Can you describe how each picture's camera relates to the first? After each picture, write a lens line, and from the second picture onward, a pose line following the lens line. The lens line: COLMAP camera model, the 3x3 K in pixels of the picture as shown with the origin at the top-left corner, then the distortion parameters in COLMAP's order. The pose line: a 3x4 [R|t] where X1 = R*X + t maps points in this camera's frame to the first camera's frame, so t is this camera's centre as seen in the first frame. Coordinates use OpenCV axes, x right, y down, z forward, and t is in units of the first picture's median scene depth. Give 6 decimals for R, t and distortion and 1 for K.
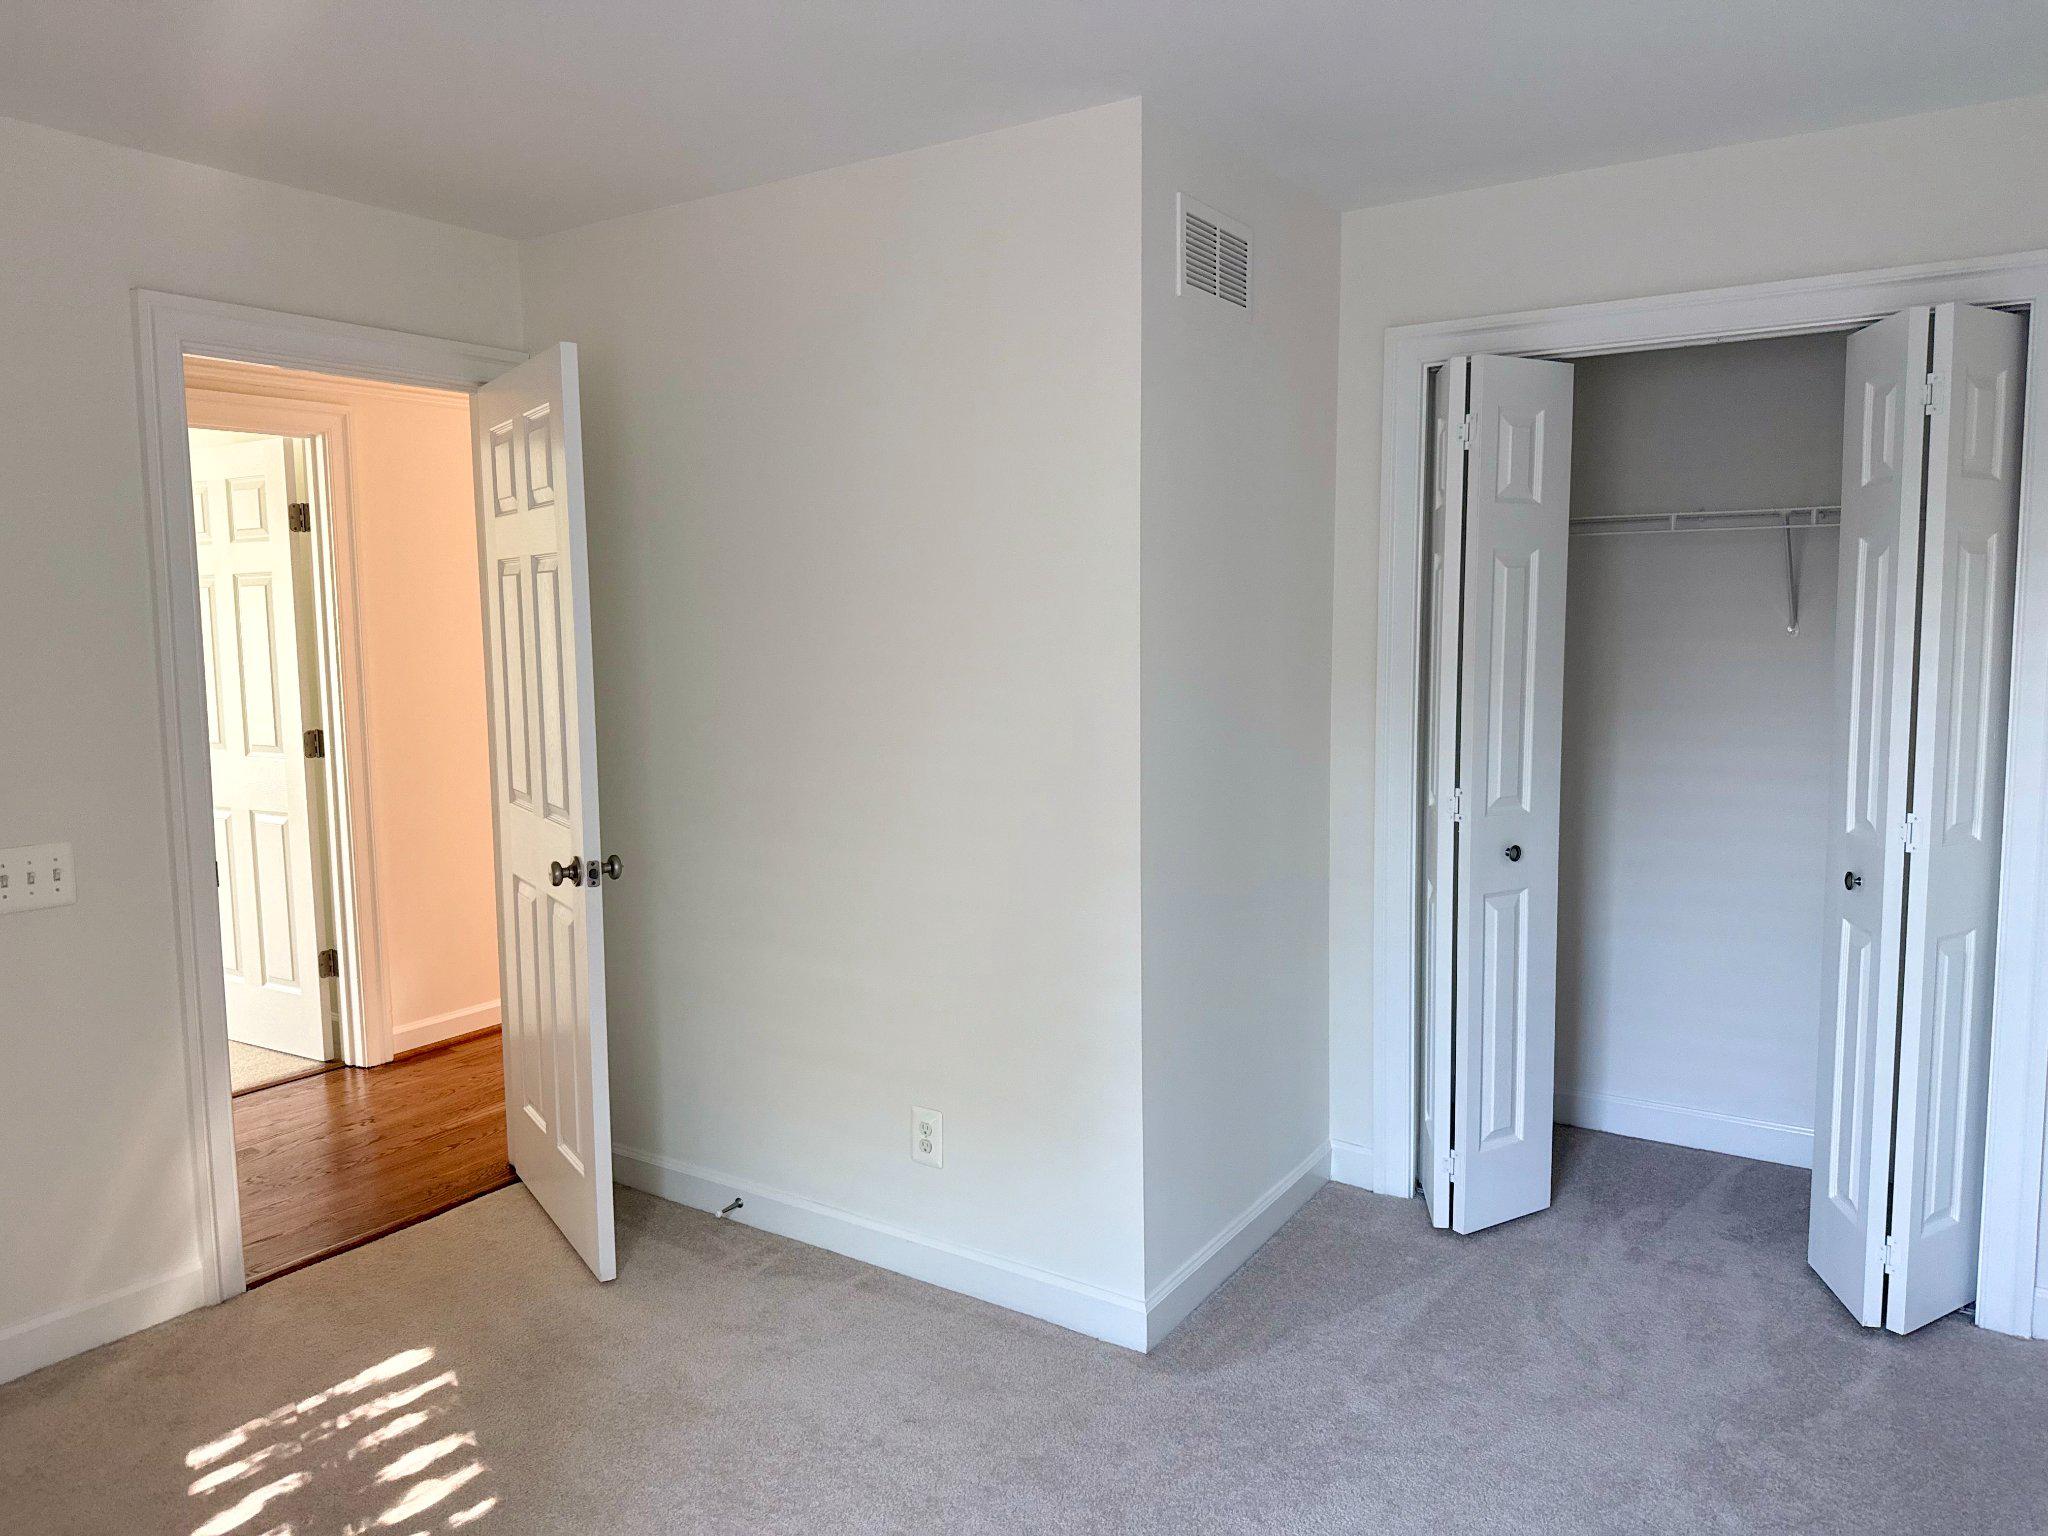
lens RADIAL K [[1442.2, 0, 1018.7], [0, 1442.2, 769.7], [0, 0, 1]] dist [0.031510, -0.013108]
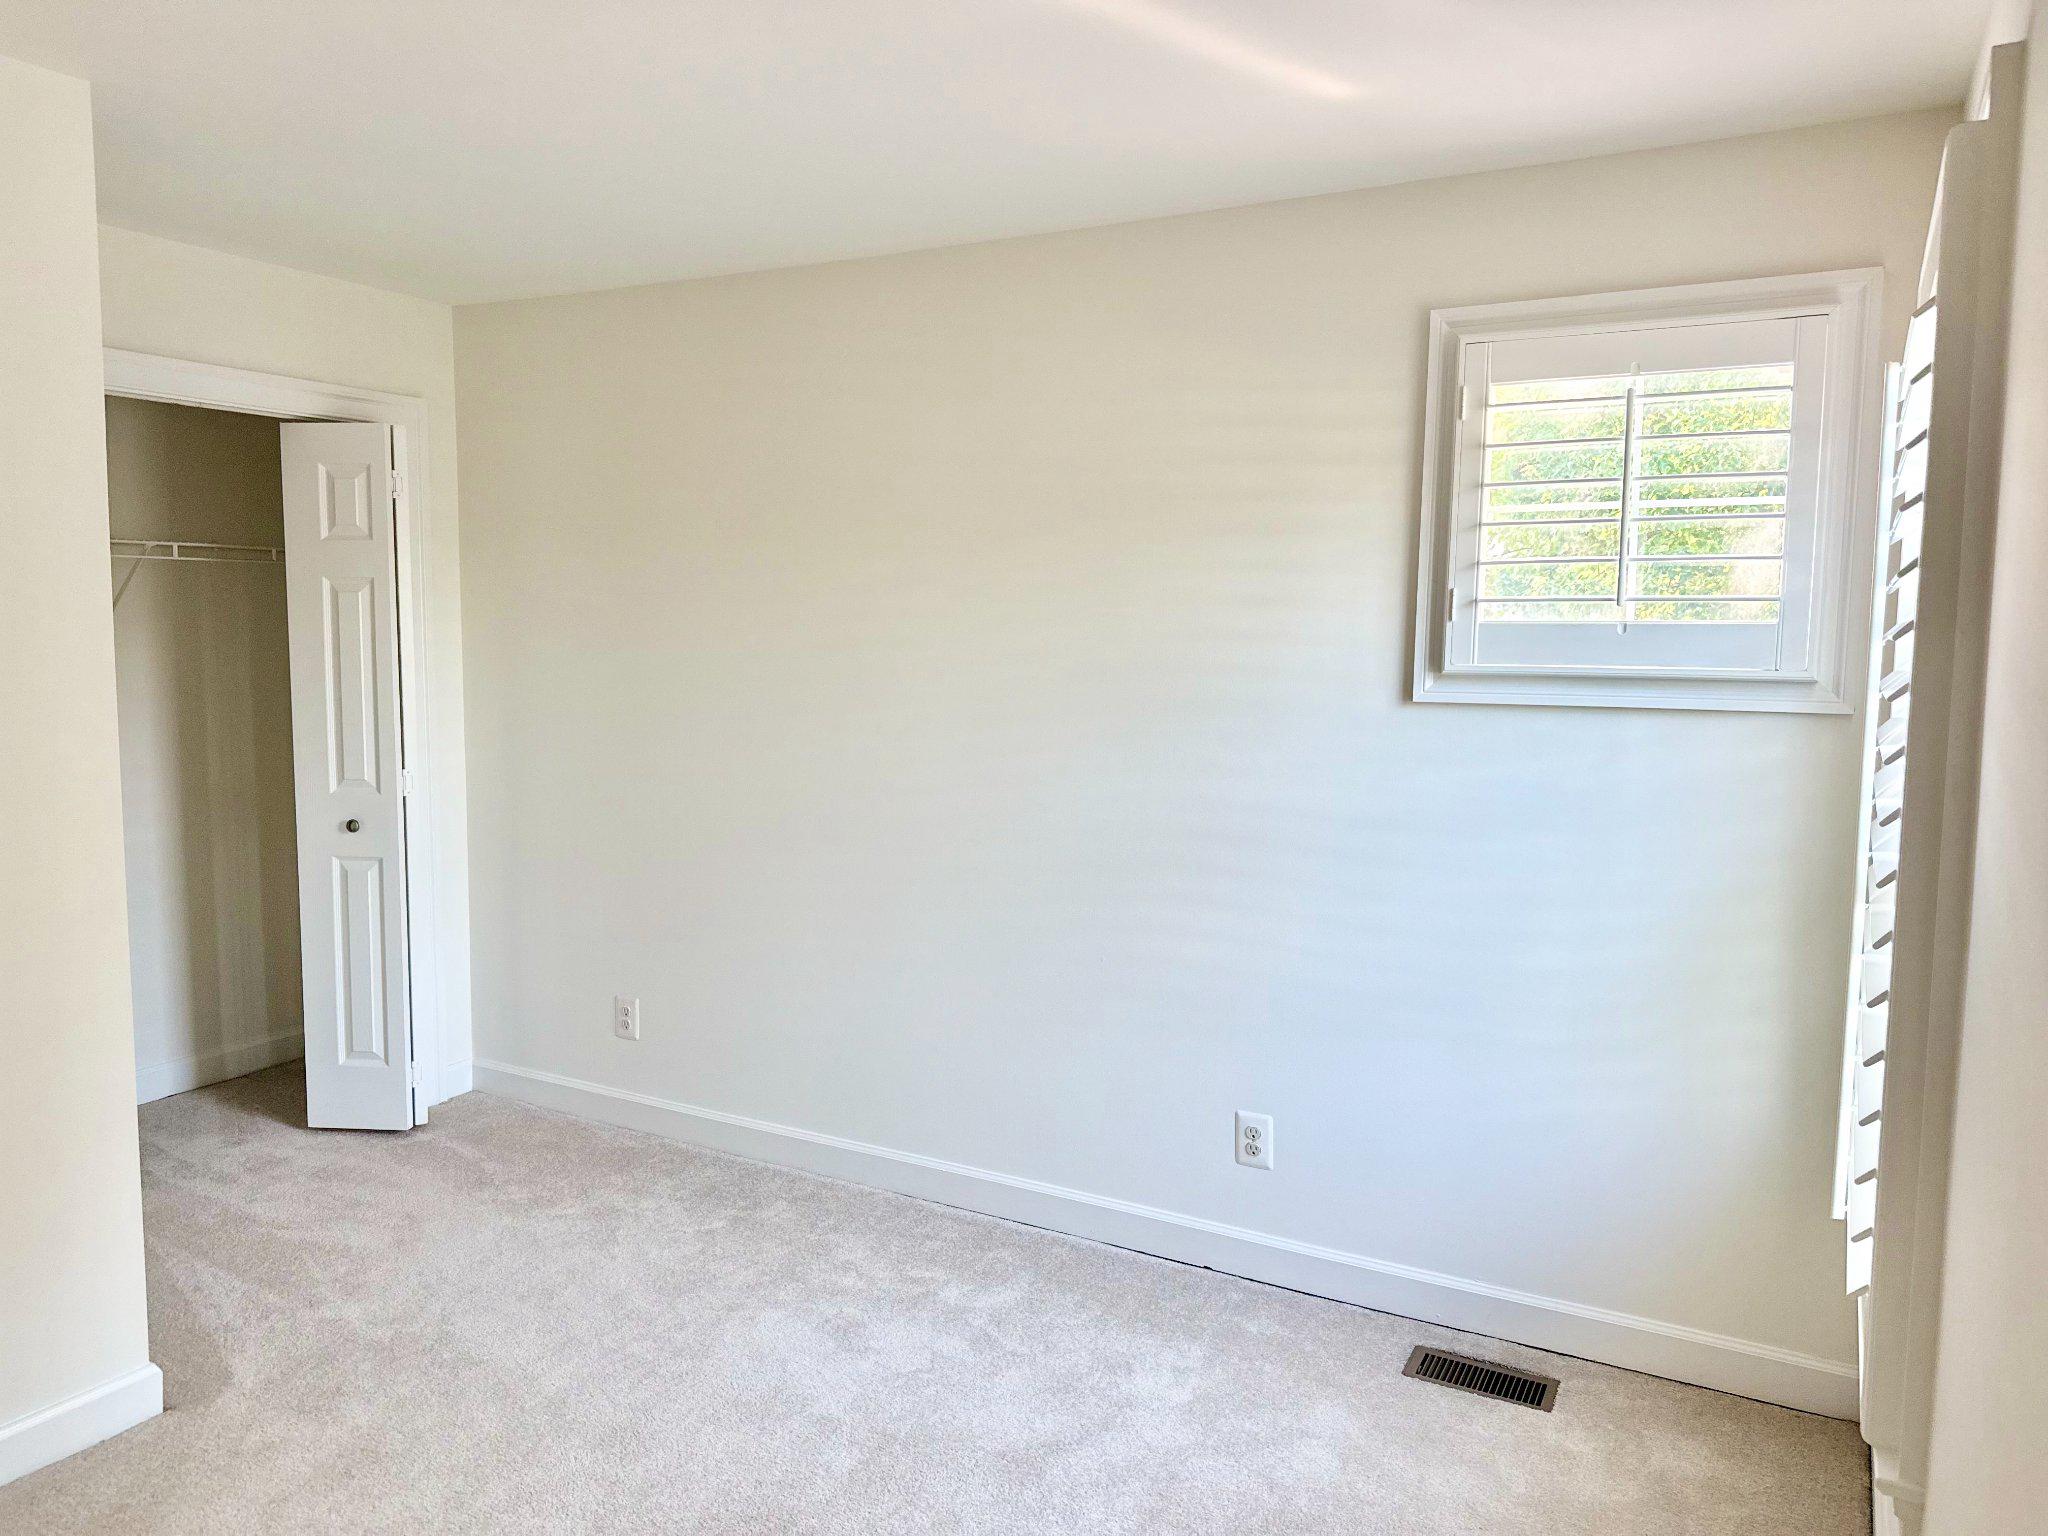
lens RADIAL K [[1442.2, 0, 1016.0], [0, 1442.2, 767.1], [0, 0, 1]] dist [0.031510, -0.013108]
pose [[-0.051333, -0.090959, 0.994531, -0.874786], [0.093390, 0.991043, 0.095461, -0.054157], [-0.994305, 0.097779, -0.042378, 0.453876]]
